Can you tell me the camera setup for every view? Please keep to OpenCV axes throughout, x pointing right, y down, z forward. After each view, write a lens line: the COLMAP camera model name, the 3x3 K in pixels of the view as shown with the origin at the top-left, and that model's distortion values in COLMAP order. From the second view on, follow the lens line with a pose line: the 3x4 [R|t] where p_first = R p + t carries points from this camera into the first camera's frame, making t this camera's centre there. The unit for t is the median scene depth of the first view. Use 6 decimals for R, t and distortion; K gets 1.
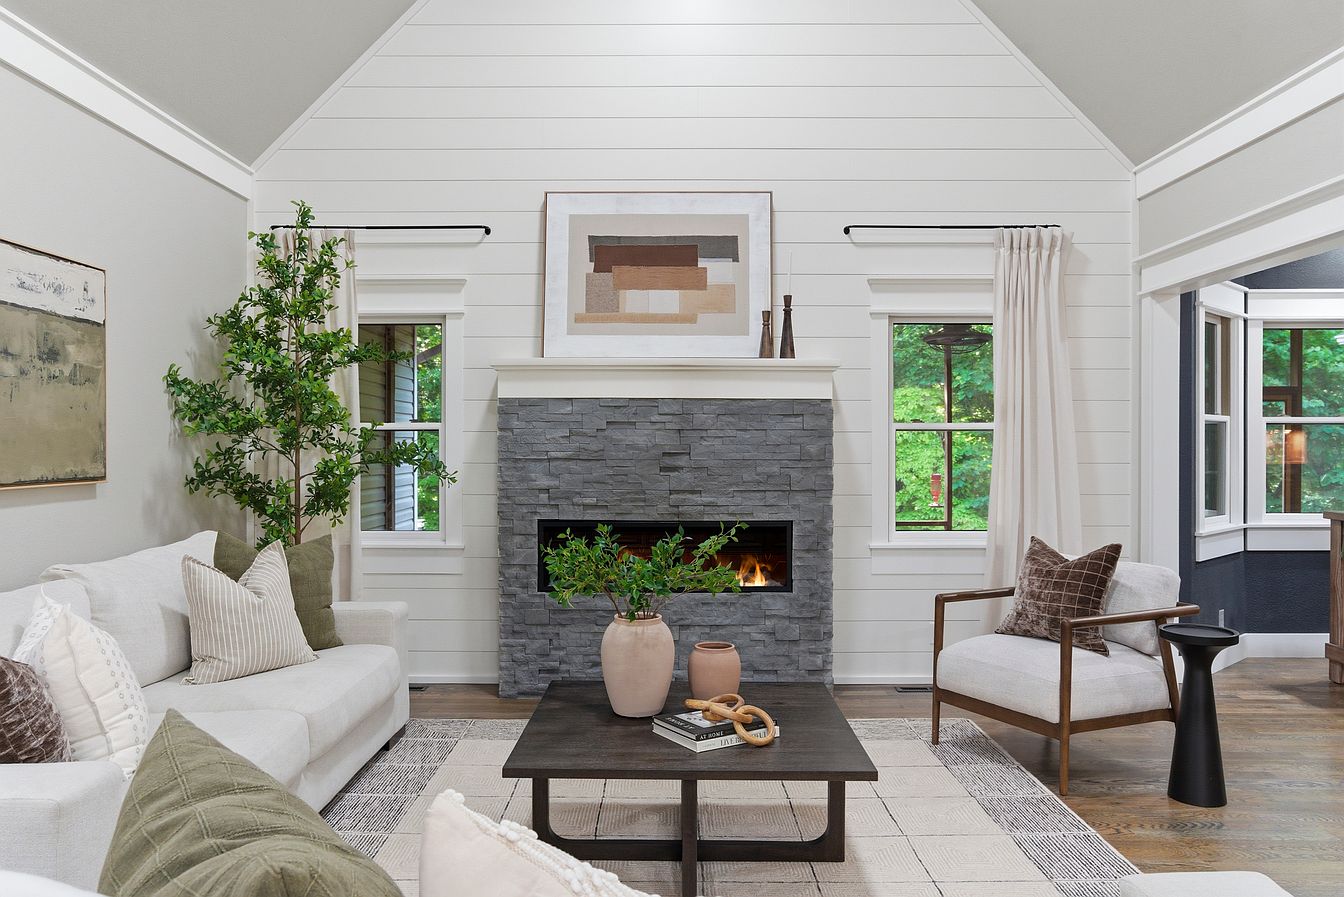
lens RADIAL K [[979.6, 0, 670.5], [0, 979.6, 450.8], [0, 0, 1]] dist [-0.005611, 0.012193]
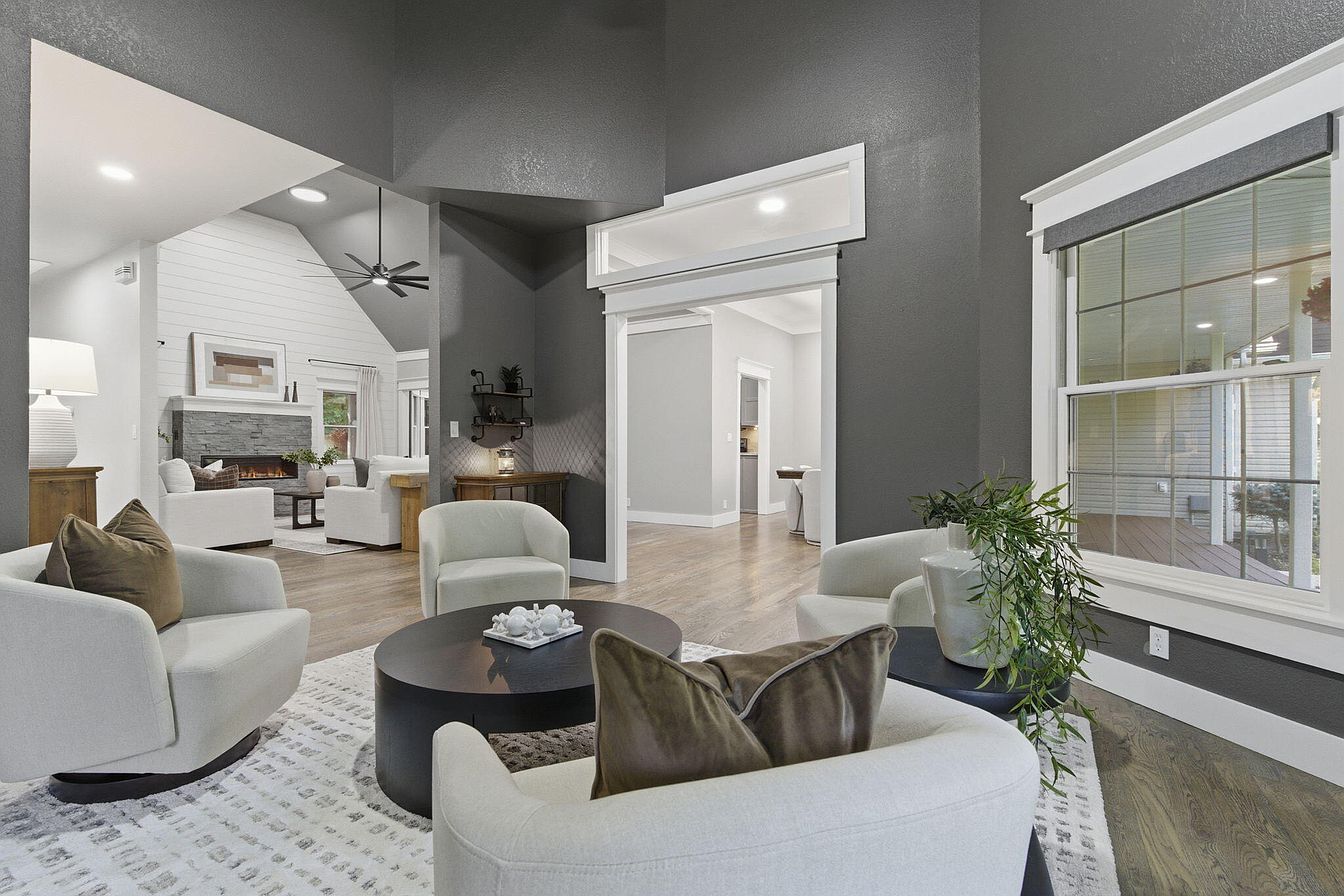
lens RADIAL K [[605.4, 0, 670.6], [0, 605.4, 447.4], [0, 0, 1]] dist [0.004887, -0.000079]
pose [[0.518243, -0.001001, 0.855233, -0.899522], [-0.003546, 0.999988, 0.003320, 0.036350], [-0.855226, -0.004753, 0.518233, -0.990114]]
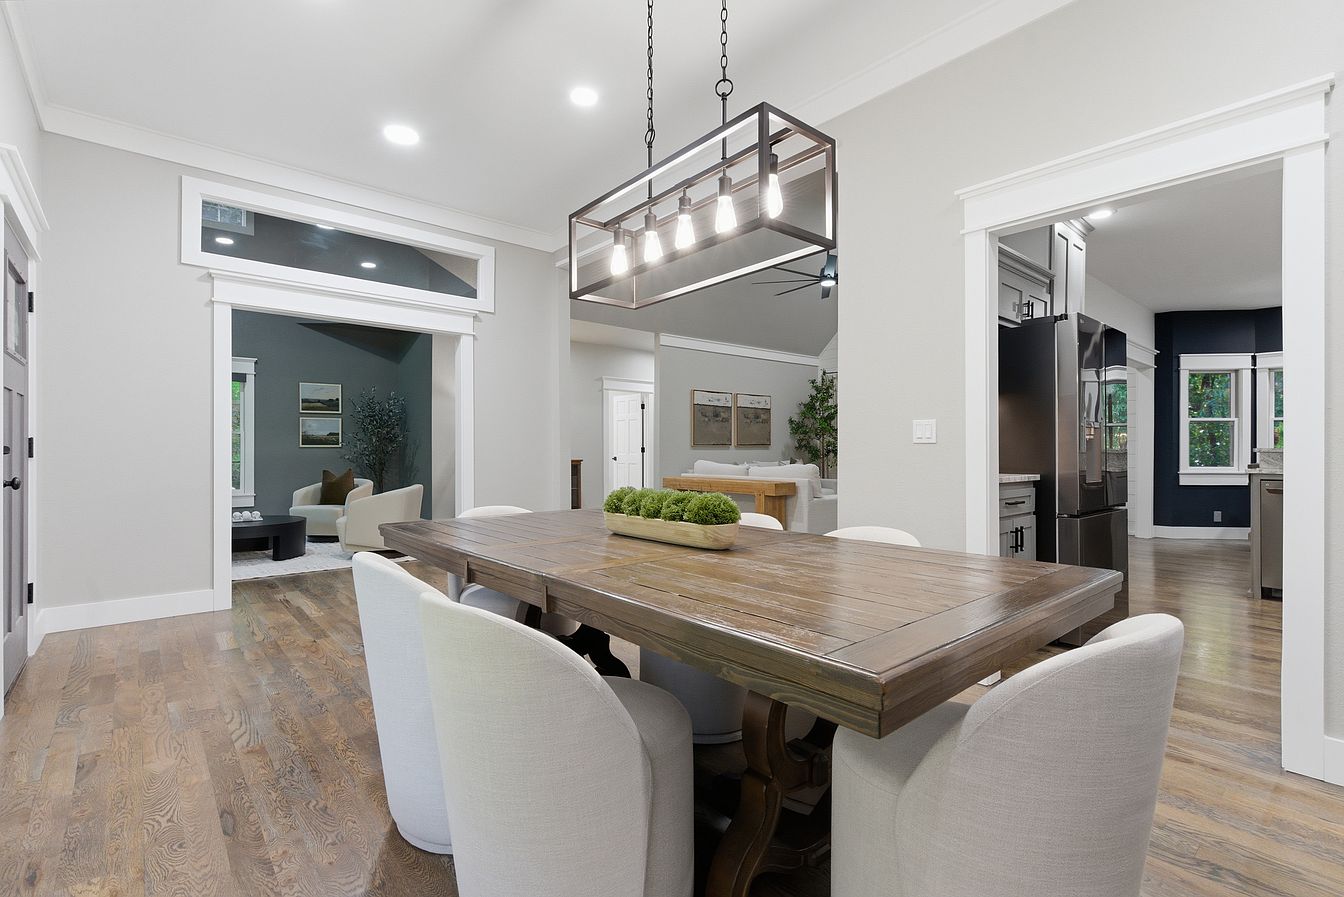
lens RADIAL K [[605.4, 0, 661.7], [0, 605.4, 446.0], [0, 0, 1]] dist [0.004887, -0.000079]
pose [[0.645017, -0.000427, -0.764168, 0.876432], [-0.004735, 0.999978, -0.004555, 0.036312], [0.764154, 0.006556, 0.645001, -0.821785]]
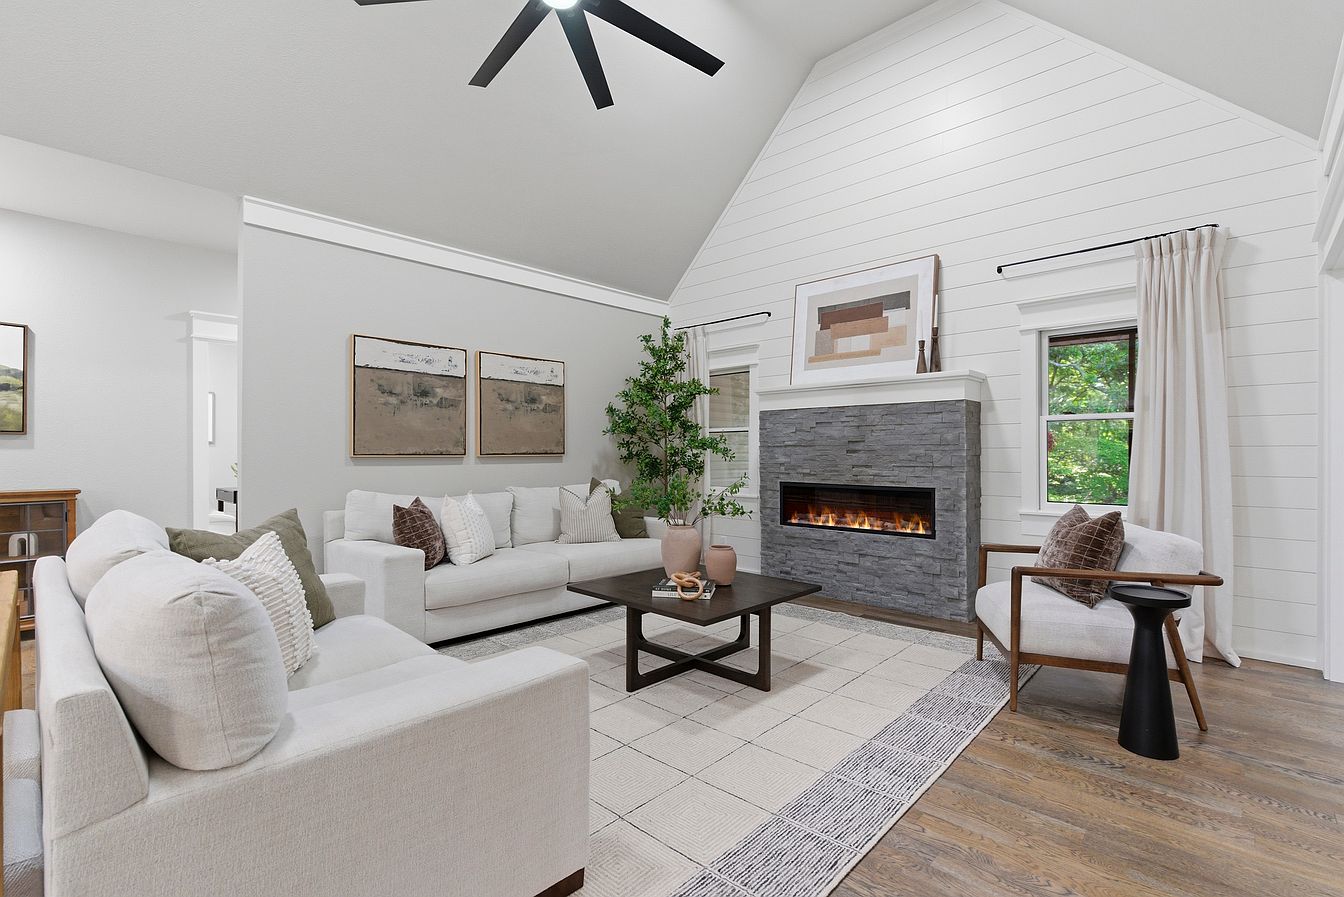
lens RADIAL K [[605.4, 0, 672.9], [0, 605.4, 454.4], [0, 0, 1]] dist [0.004887, -0.000079]
pose [[0.728381, -0.000642, -0.685172, 0.444313], [-0.000913, 0.999998, -0.001908, 0.025176], [0.685171, 0.002016, 0.728379, 0.114175]]
